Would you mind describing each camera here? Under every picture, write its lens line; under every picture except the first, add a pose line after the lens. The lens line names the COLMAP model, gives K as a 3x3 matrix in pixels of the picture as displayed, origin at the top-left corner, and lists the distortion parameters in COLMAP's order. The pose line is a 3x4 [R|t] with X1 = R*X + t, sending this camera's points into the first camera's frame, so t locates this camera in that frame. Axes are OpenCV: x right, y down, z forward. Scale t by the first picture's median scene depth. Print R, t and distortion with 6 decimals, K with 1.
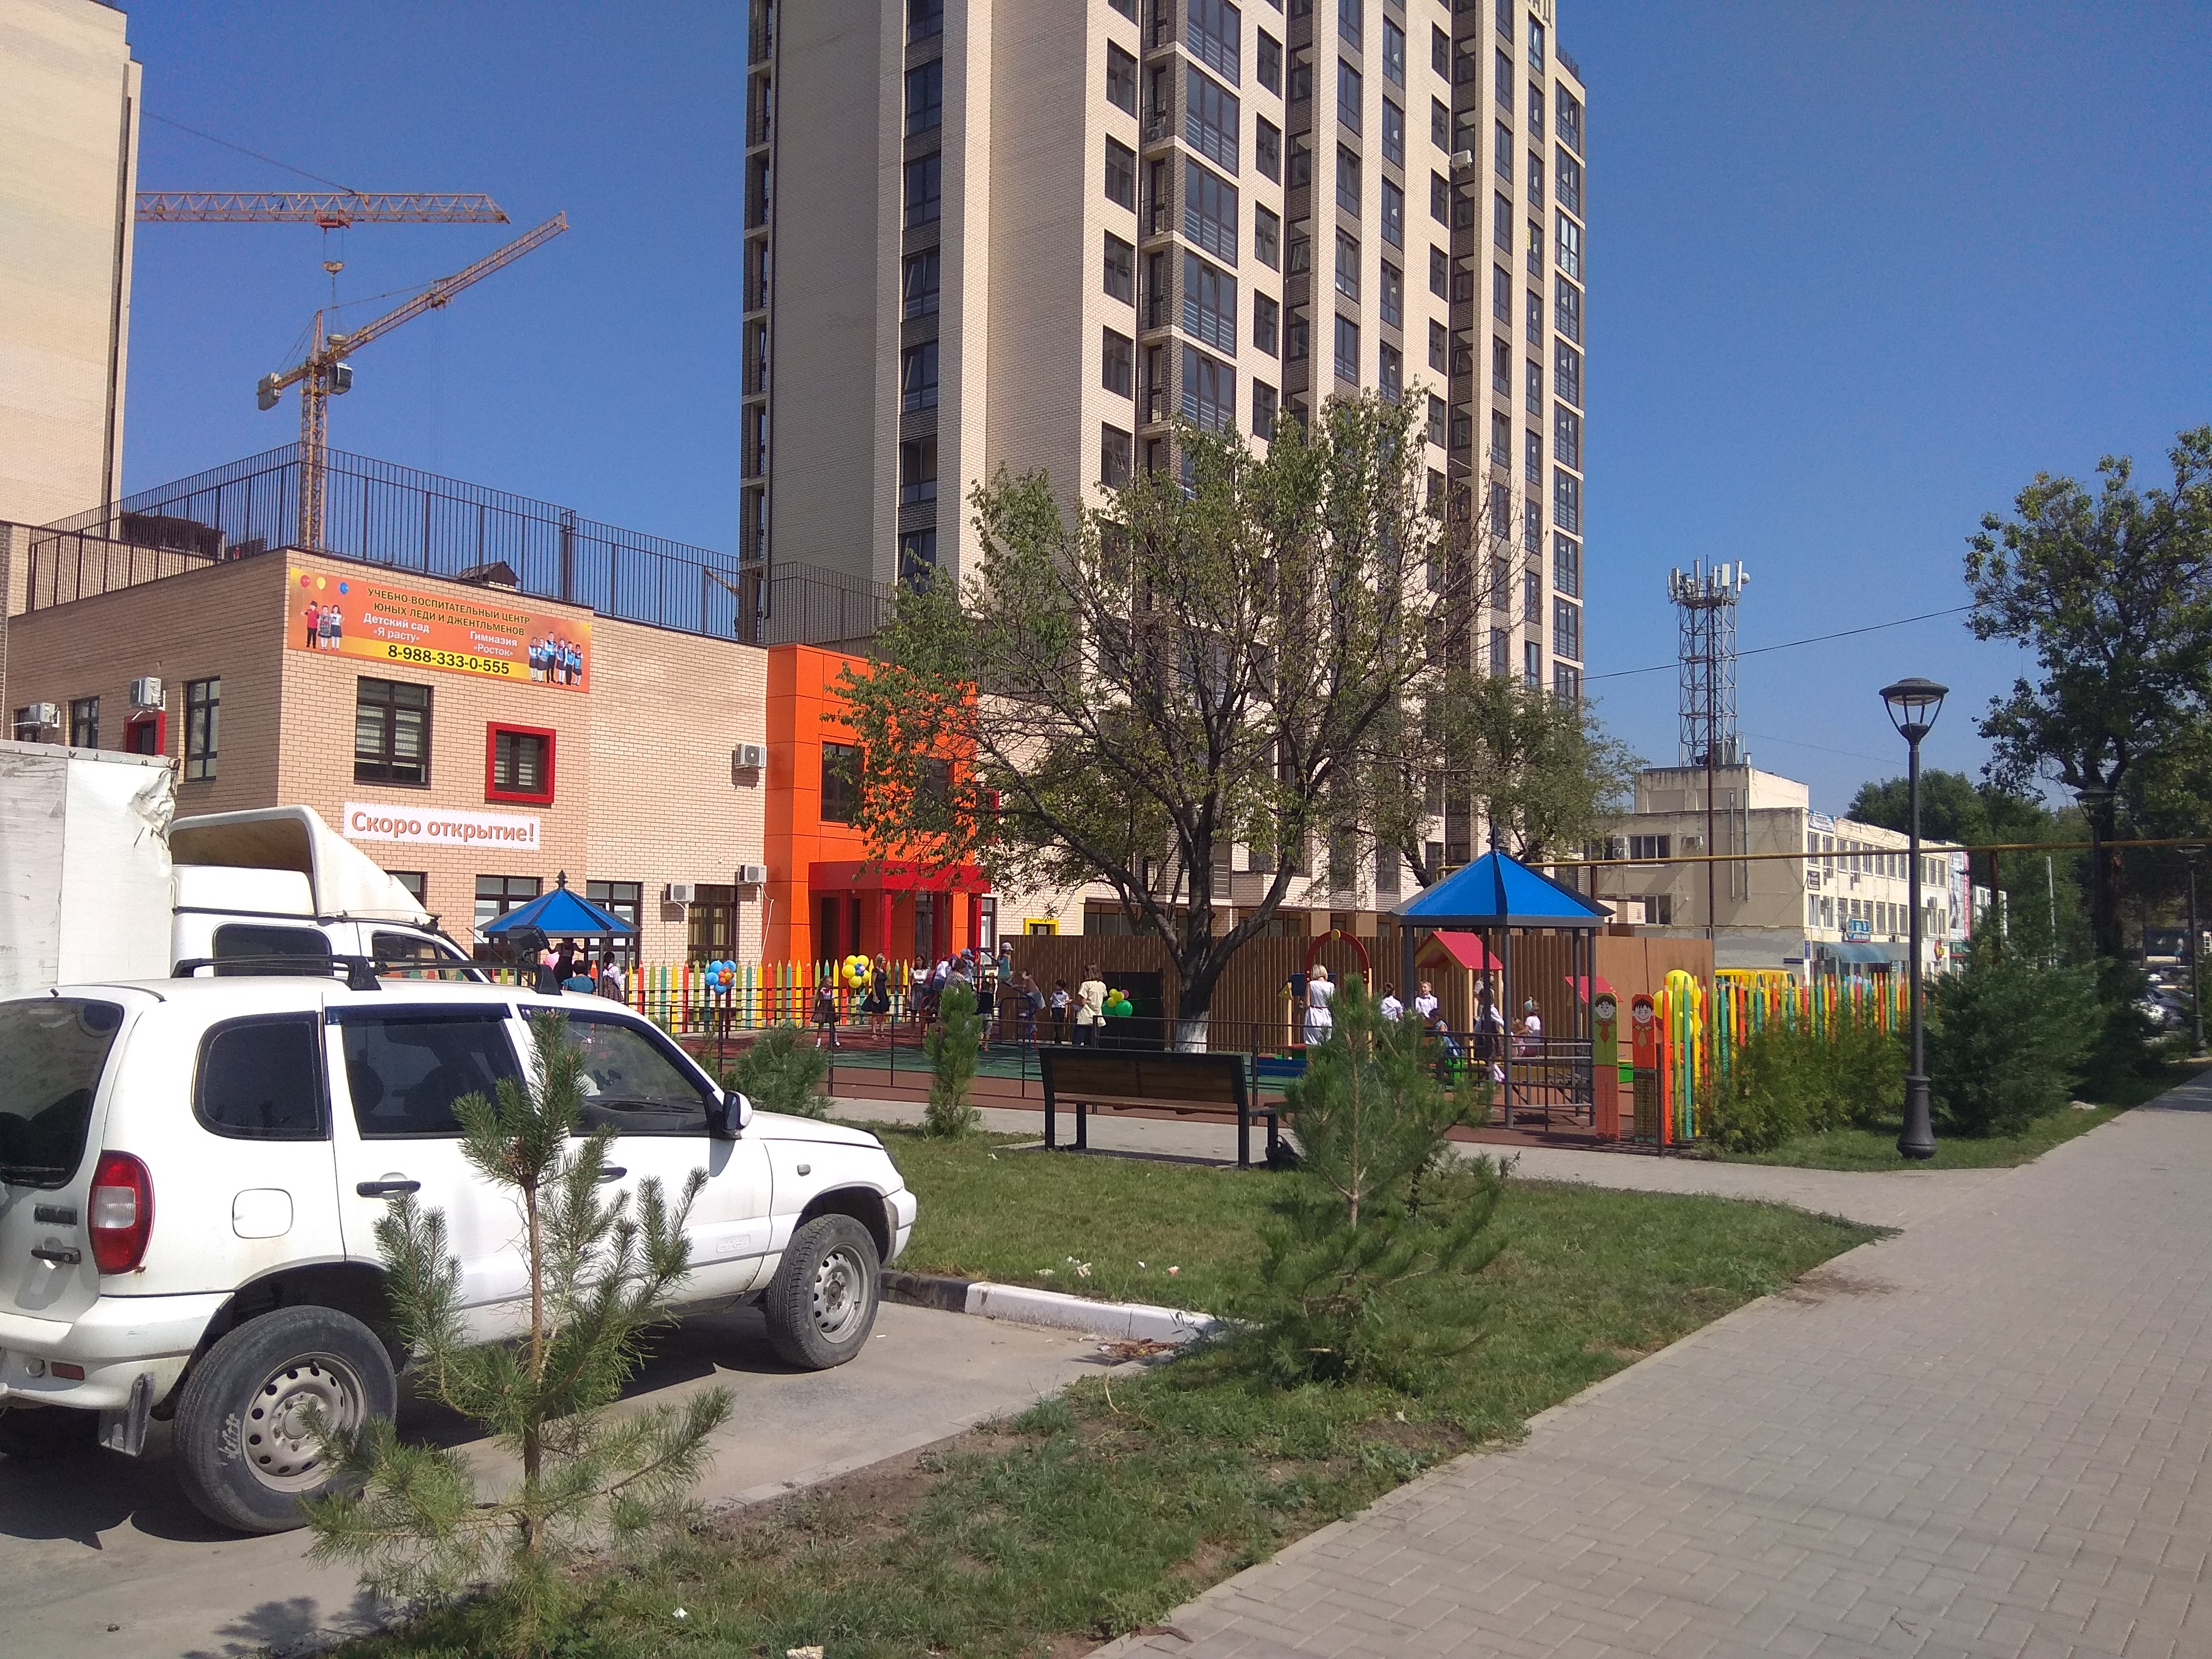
lens RADIAL K [[1746.2, 0, 1115.4], [0, 1746.2, 821.9], [0, 0, 1]] dist [0.046100, -0.053121]
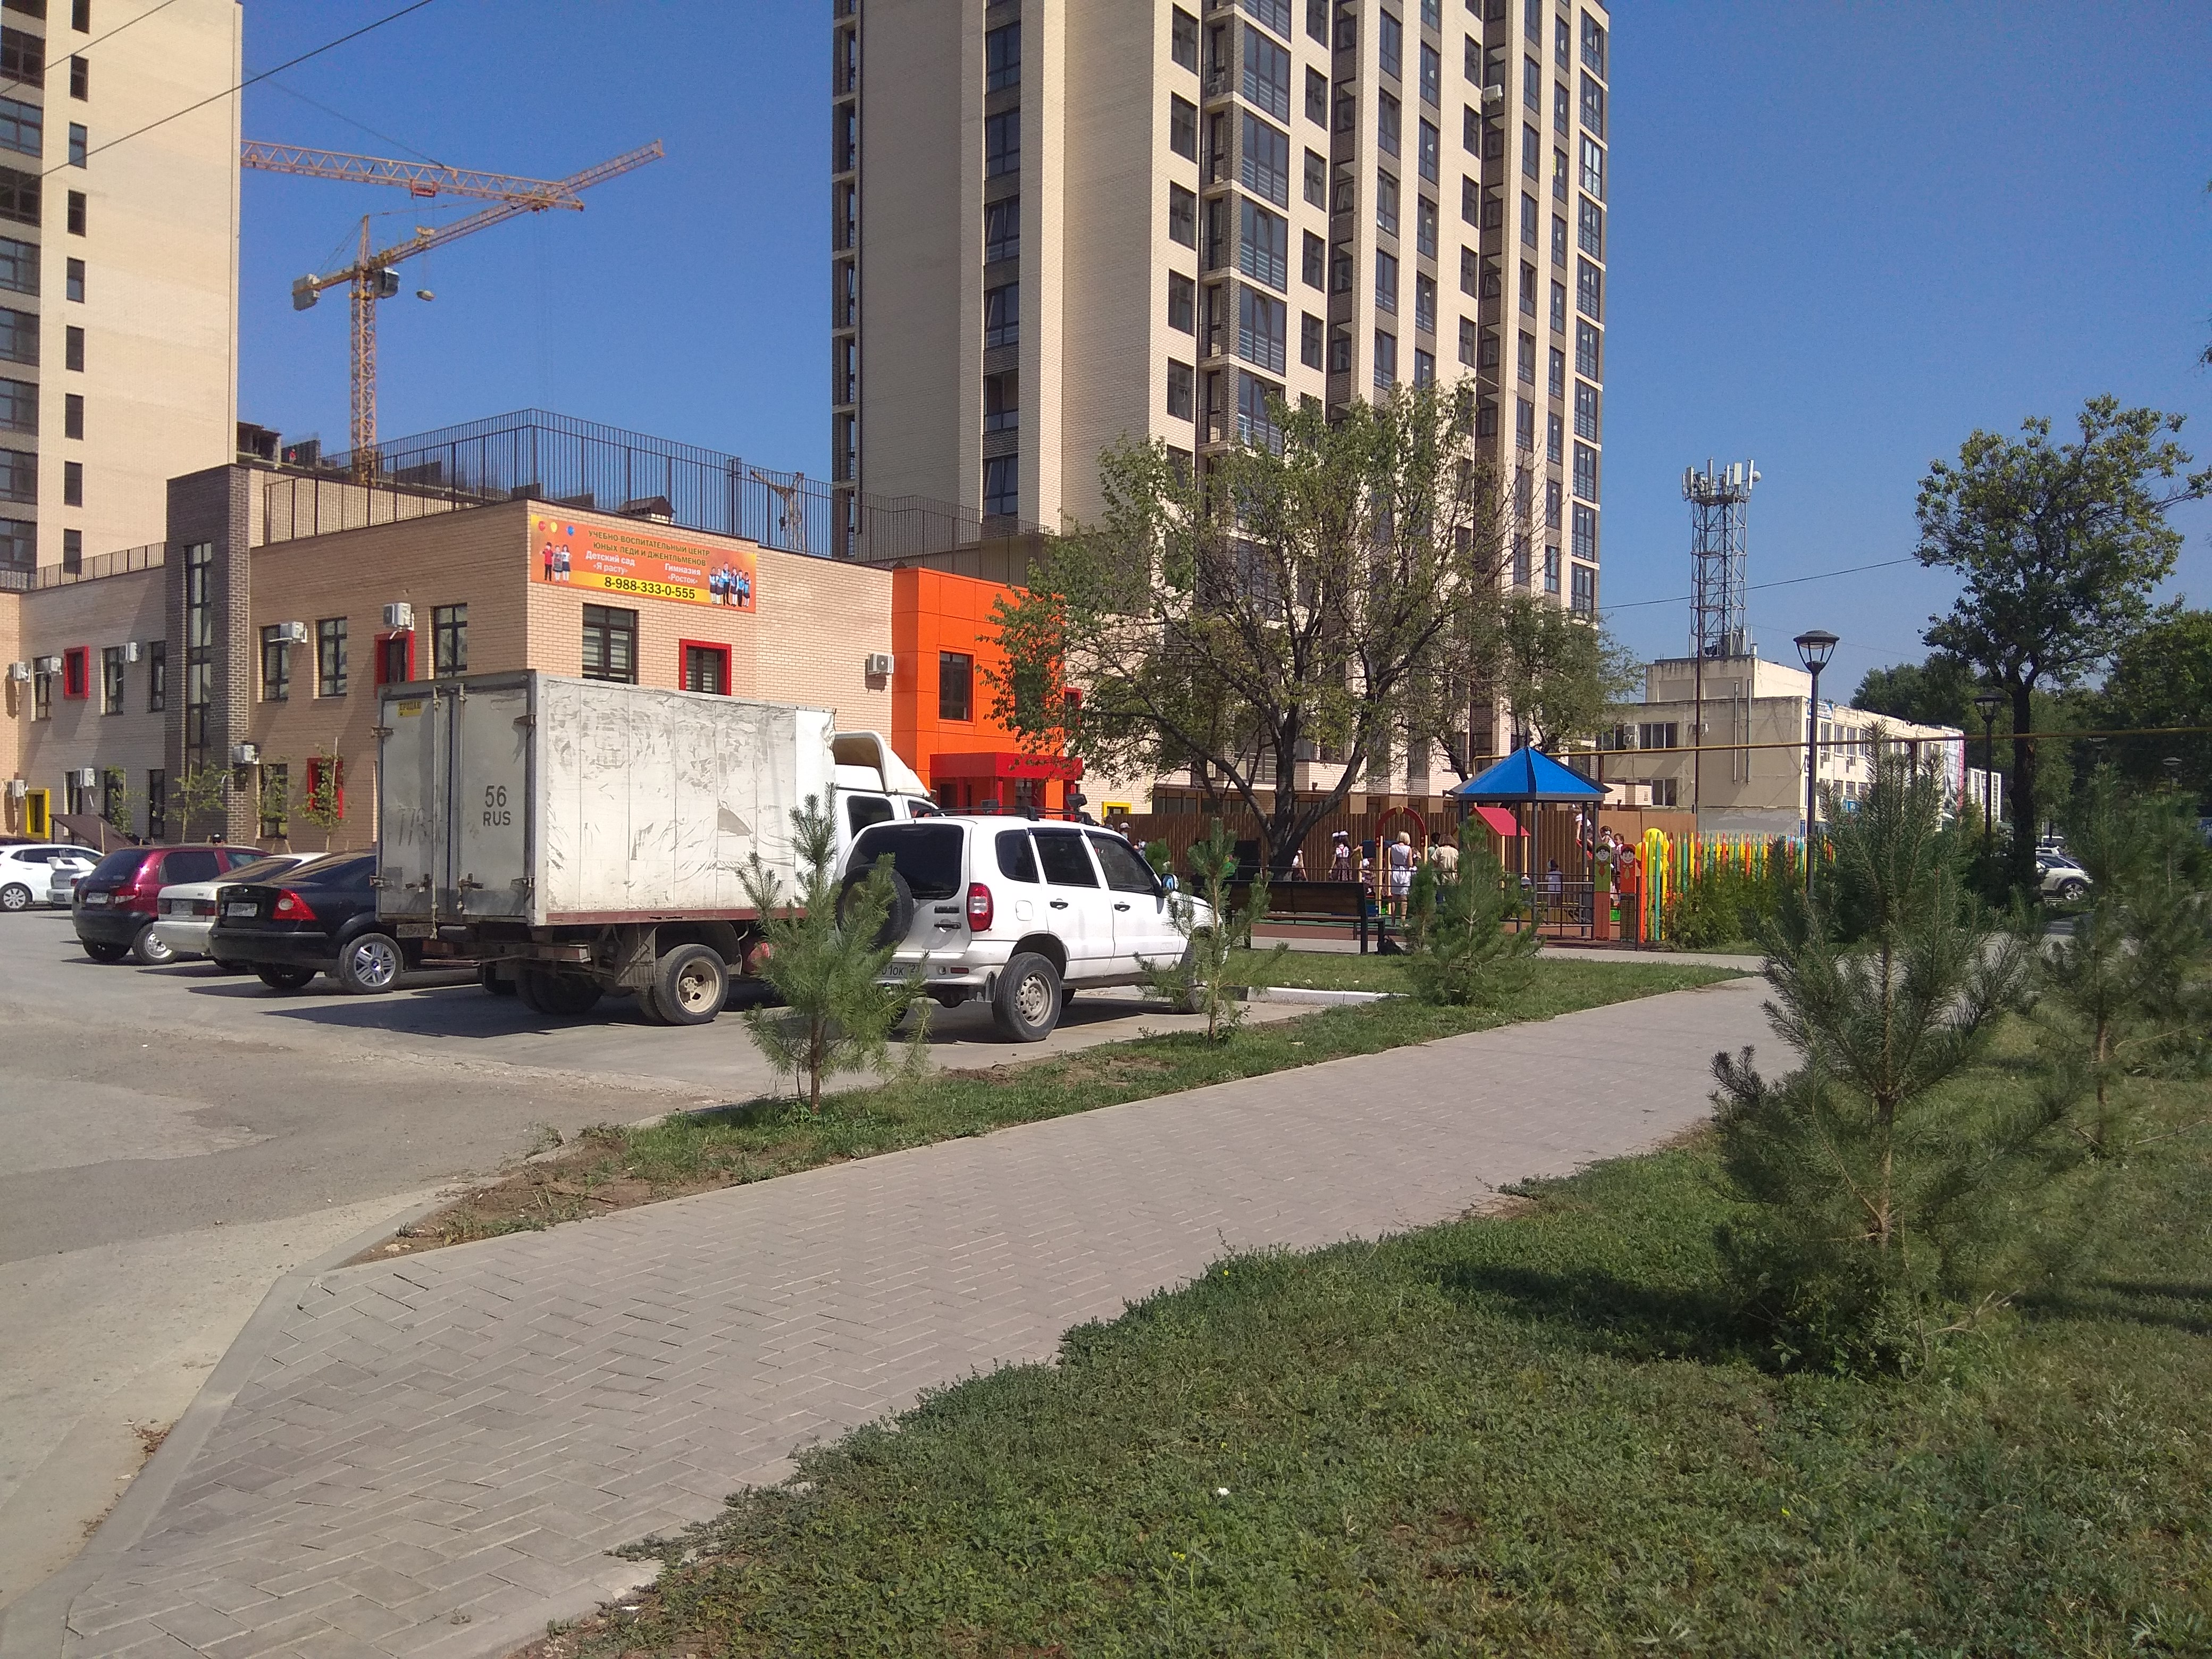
lens RADIAL K [[1746.2, 0, 1085.3], [0, 1746.2, 837.8], [0, 0, 1]] dist [0.046100, -0.053121]
pose [[0.999710, -0.003644, -0.023806, -0.039511], [0.005381, 0.997293, 0.073328, -0.005899], [0.023474, -0.073435, 0.997024, -0.157014]]
